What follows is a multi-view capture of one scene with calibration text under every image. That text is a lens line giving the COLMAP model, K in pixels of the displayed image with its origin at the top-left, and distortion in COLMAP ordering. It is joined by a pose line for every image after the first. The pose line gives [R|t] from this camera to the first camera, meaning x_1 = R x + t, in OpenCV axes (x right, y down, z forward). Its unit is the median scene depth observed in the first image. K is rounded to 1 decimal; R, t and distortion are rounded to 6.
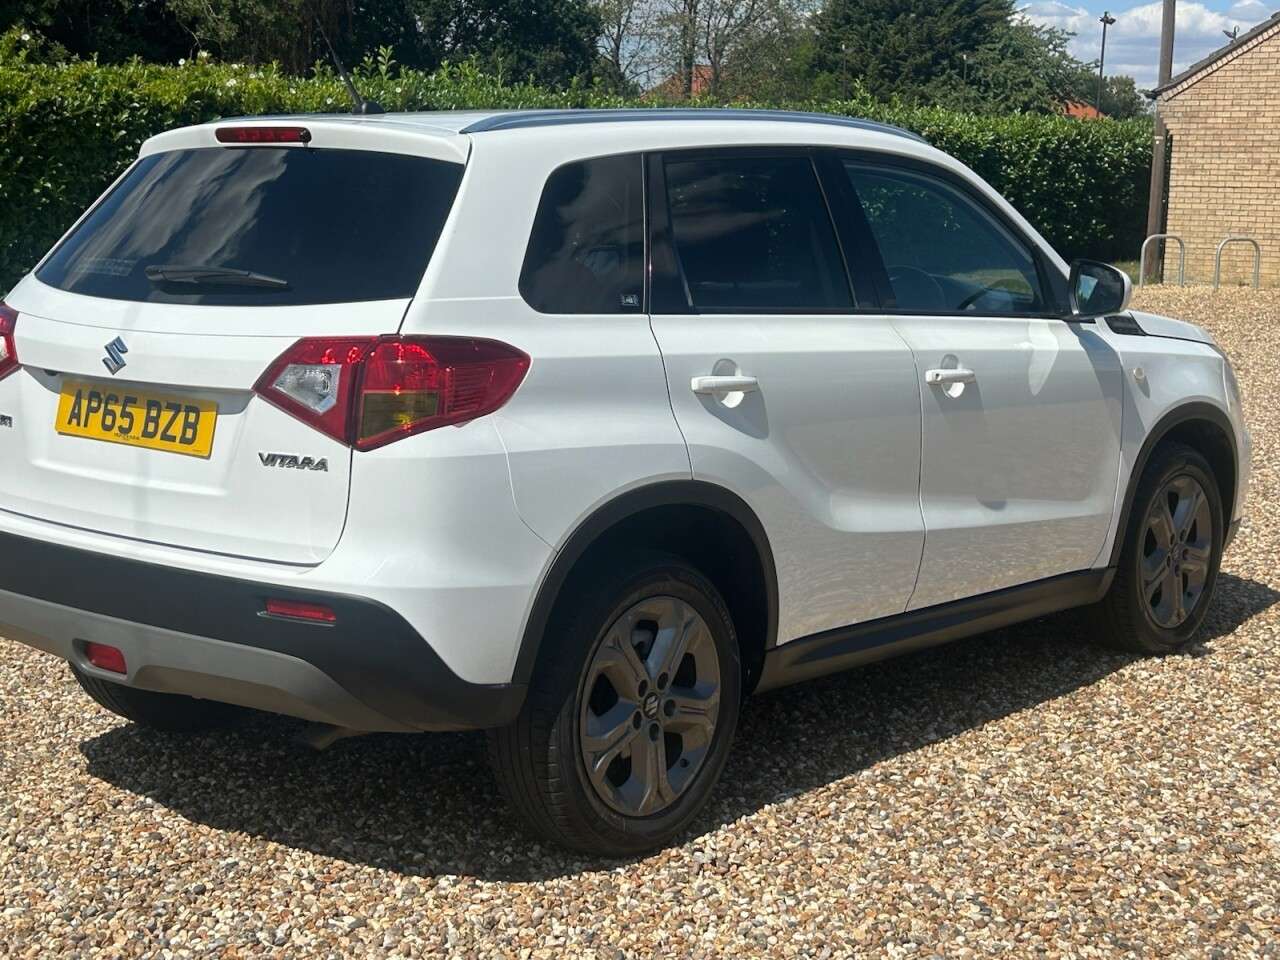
lens RADIAL K [[1881.4, 0, 665.3], [0, 1881.4, 481.2], [0, 0, 1]] dist [0.205405, -0.691116]
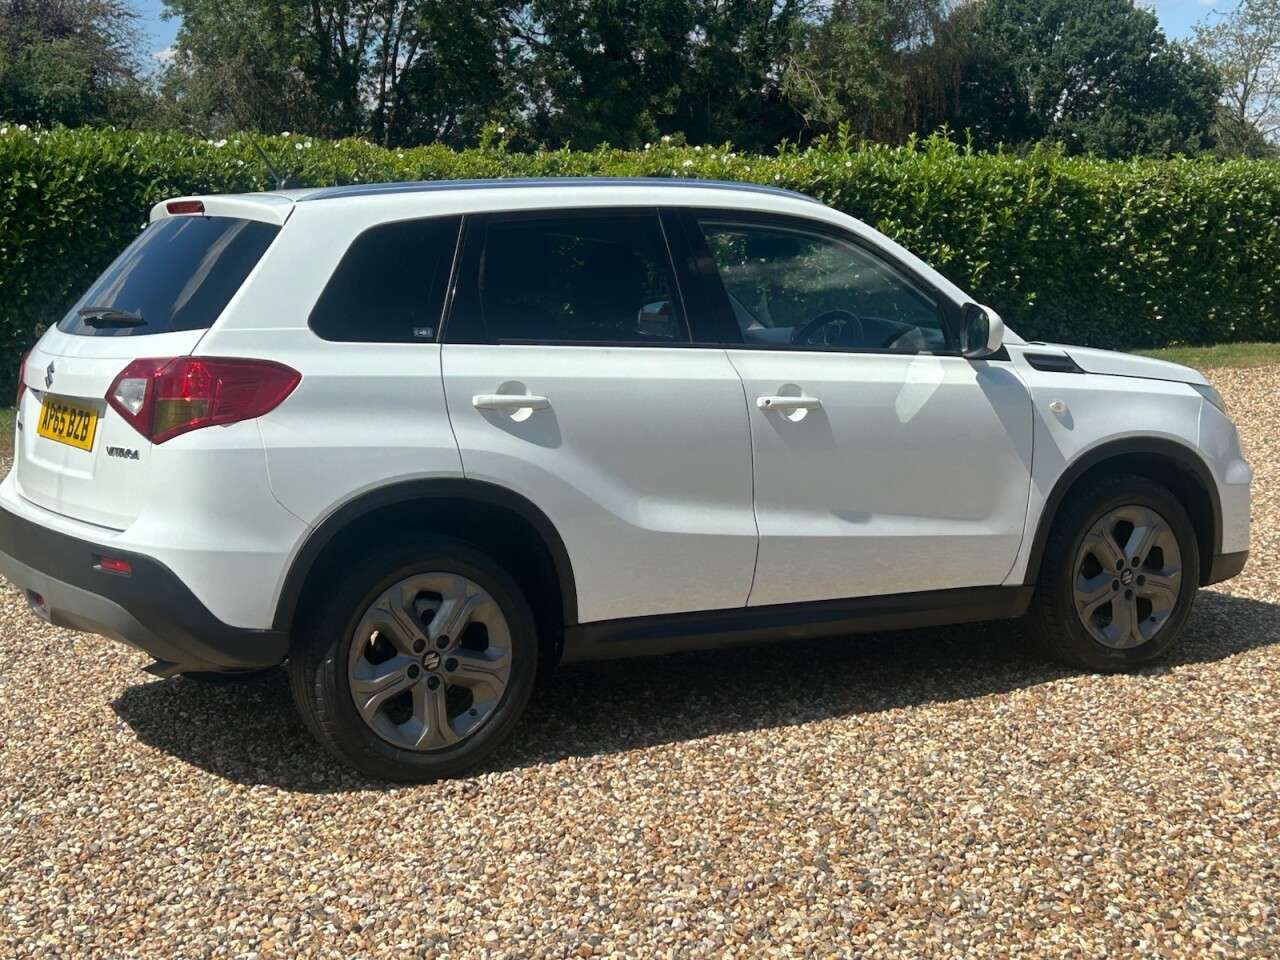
lens RADIAL K [[1881.4, 0, 665.3], [0, 1881.4, 481.2], [0, 0, 1]] dist [0.205405, -0.691116]
pose [[0.949387, 0.019496, -0.313503, 0.517521], [-0.030852, 0.999034, -0.031303, 0.035311], [0.312589, 0.039391, 0.949071, -0.123987]]
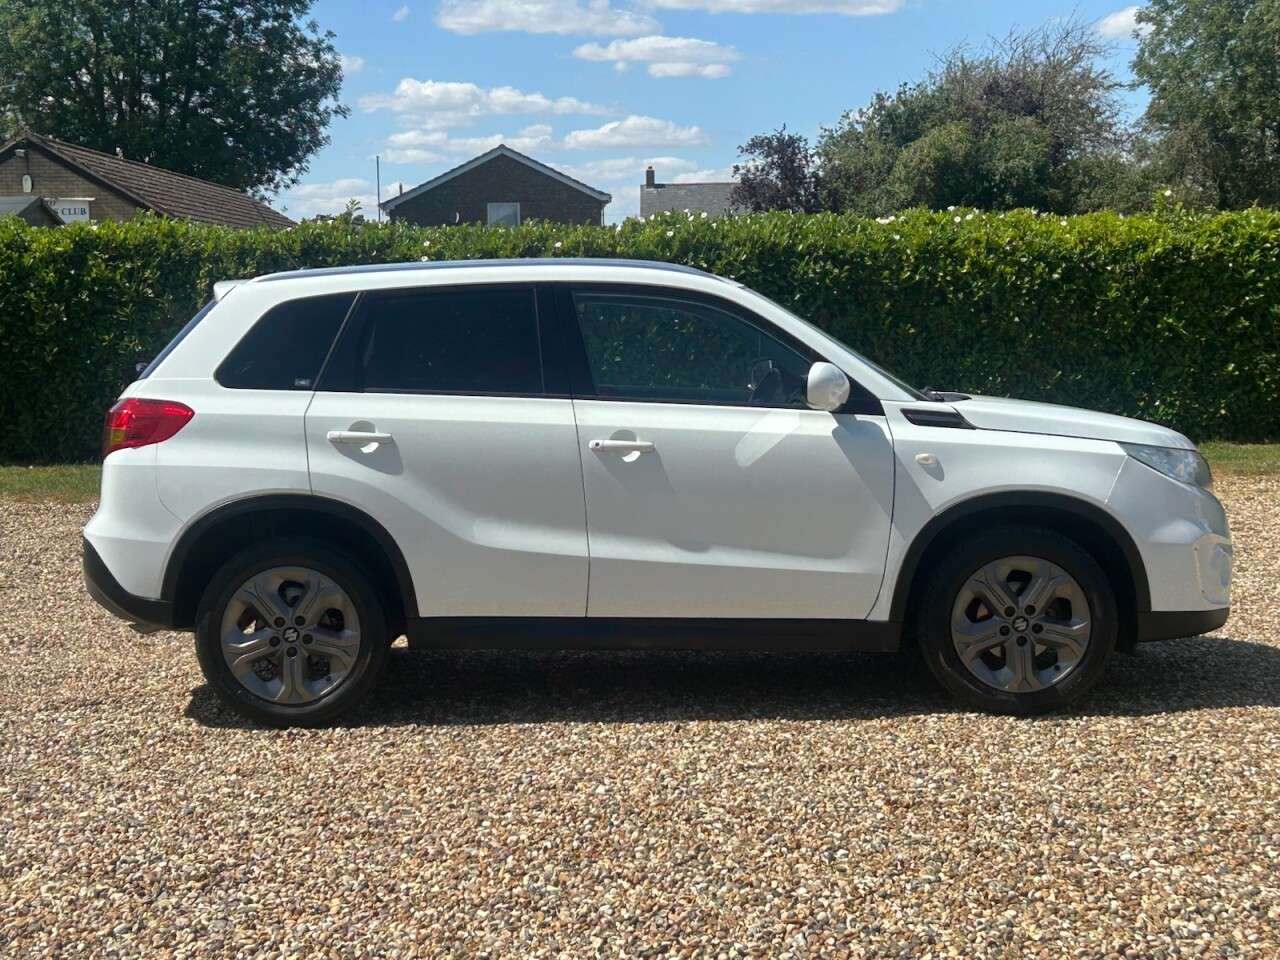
lens RADIAL K [[1881.4, 0, 665.3], [0, 1881.4, 481.2], [0, 0, 1]] dist [0.205405, -0.691116]
pose [[0.666797, 0.037963, -0.744271, 1.383240], [-0.091990, 0.995257, -0.031648, 0.010804], [0.739540, 0.089568, 0.667127, 0.152917]]
